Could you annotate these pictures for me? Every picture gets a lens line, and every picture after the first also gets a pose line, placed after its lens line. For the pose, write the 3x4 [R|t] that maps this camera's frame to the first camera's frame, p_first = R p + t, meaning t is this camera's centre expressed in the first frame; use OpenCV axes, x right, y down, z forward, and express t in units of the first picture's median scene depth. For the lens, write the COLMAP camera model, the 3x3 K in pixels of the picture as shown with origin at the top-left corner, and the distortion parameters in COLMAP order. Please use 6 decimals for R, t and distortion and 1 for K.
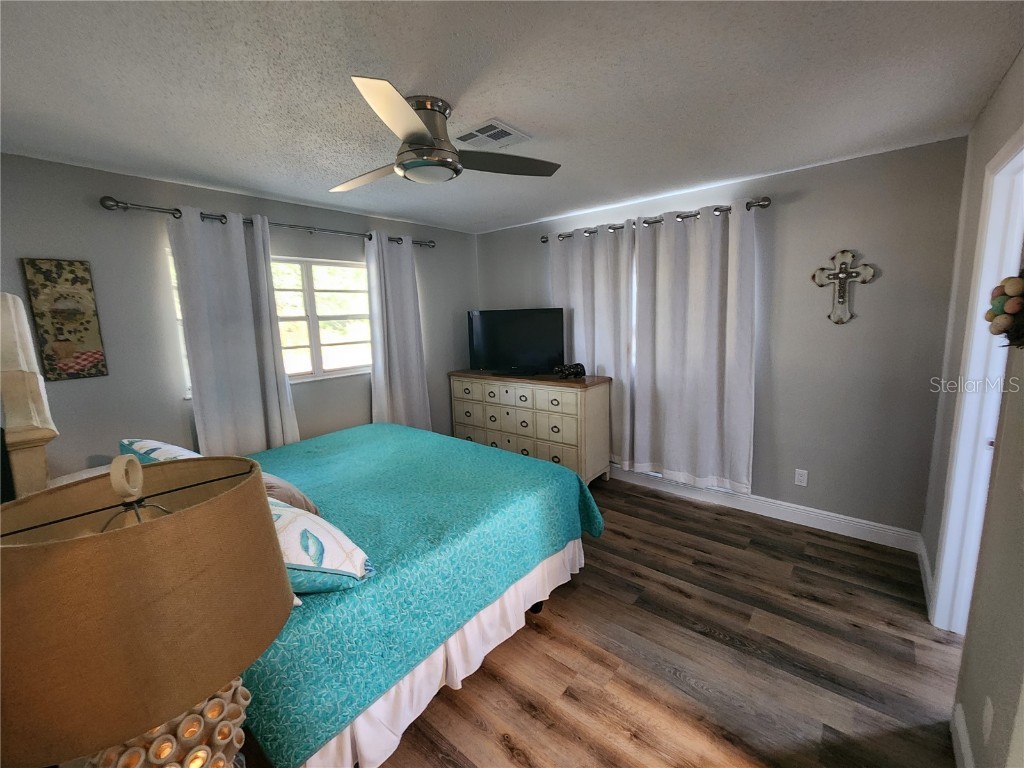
lens RADIAL K [[417.9, 0, 514.0], [0, 417.9, 374.4], [0, 0, 1]] dist [0.000012, -0.000991]
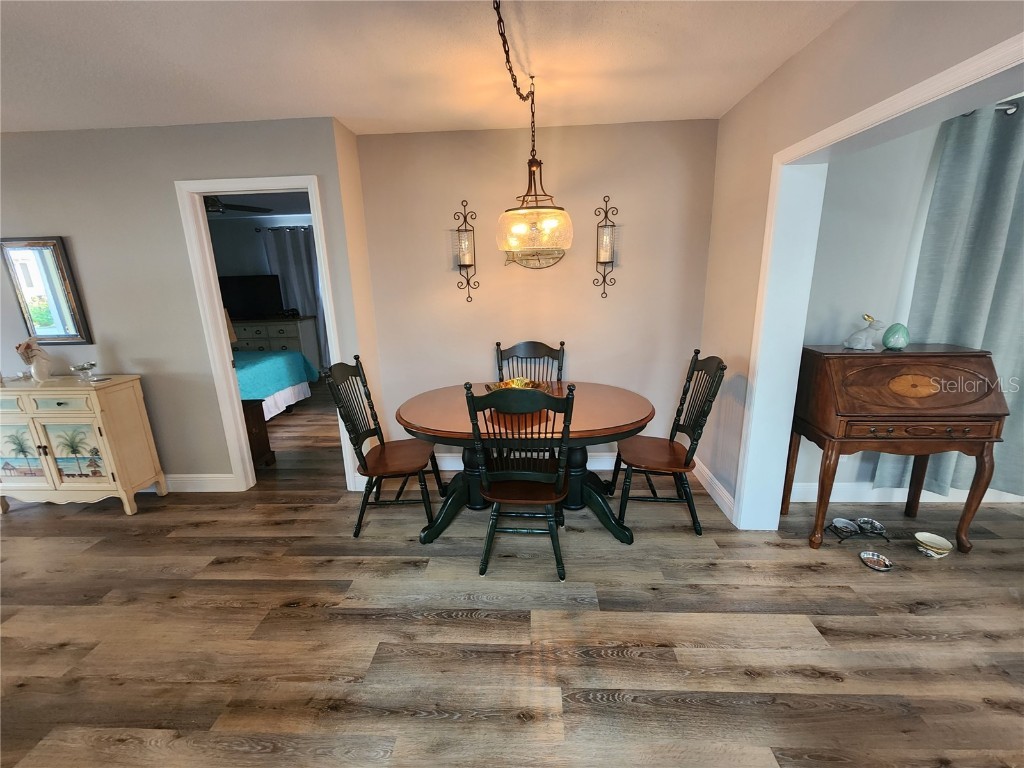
lens RADIAL K [[417.9, 0, 514.0], [0, 417.9, 374.4], [0, 0, 1]] dist [0.000012, -0.000991]
pose [[0.795525, -0.129849, 0.591844, -0.267742], [0.086283, 0.991090, 0.101465, 0.224089], [-0.599746, -0.029651, 0.799641, -1.399217]]
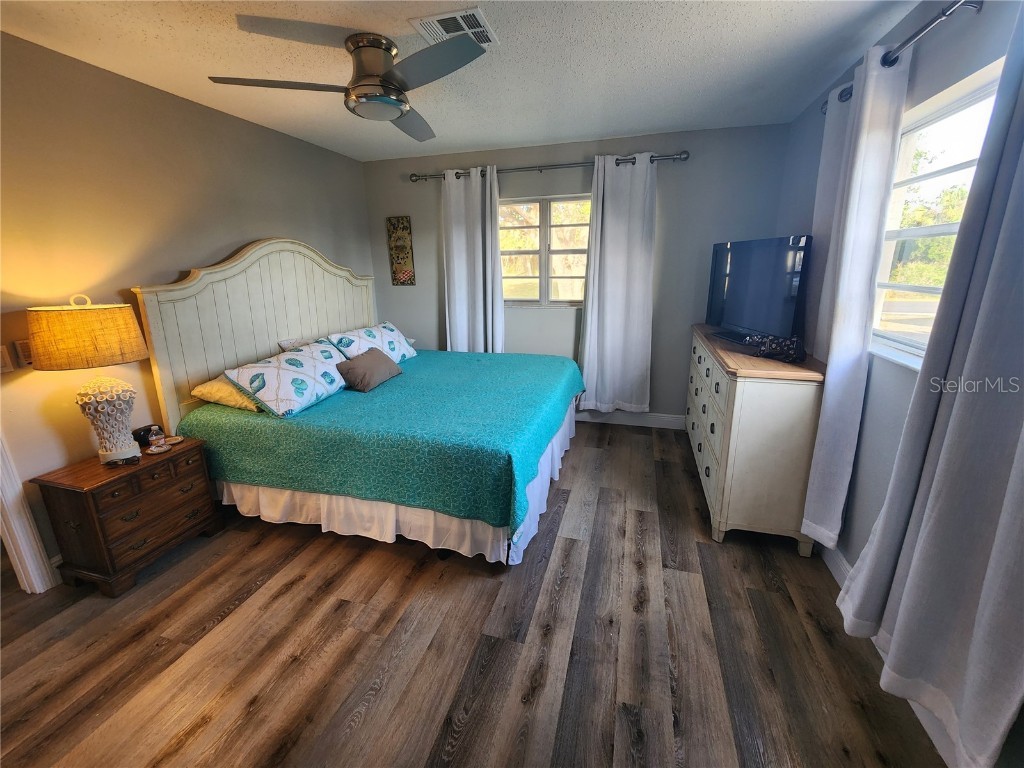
lens RADIAL K [[417.9, 0, 514.0], [0, 417.9, 374.4], [0, 0, 1]] dist [0.000012, -0.000991]
pose [[0.404746, 0.261388, -0.876275, 0.825015], [-0.132595, 0.964923, 0.226586, -0.092046], [0.904765, 0.024480, 0.425207, 0.684096]]
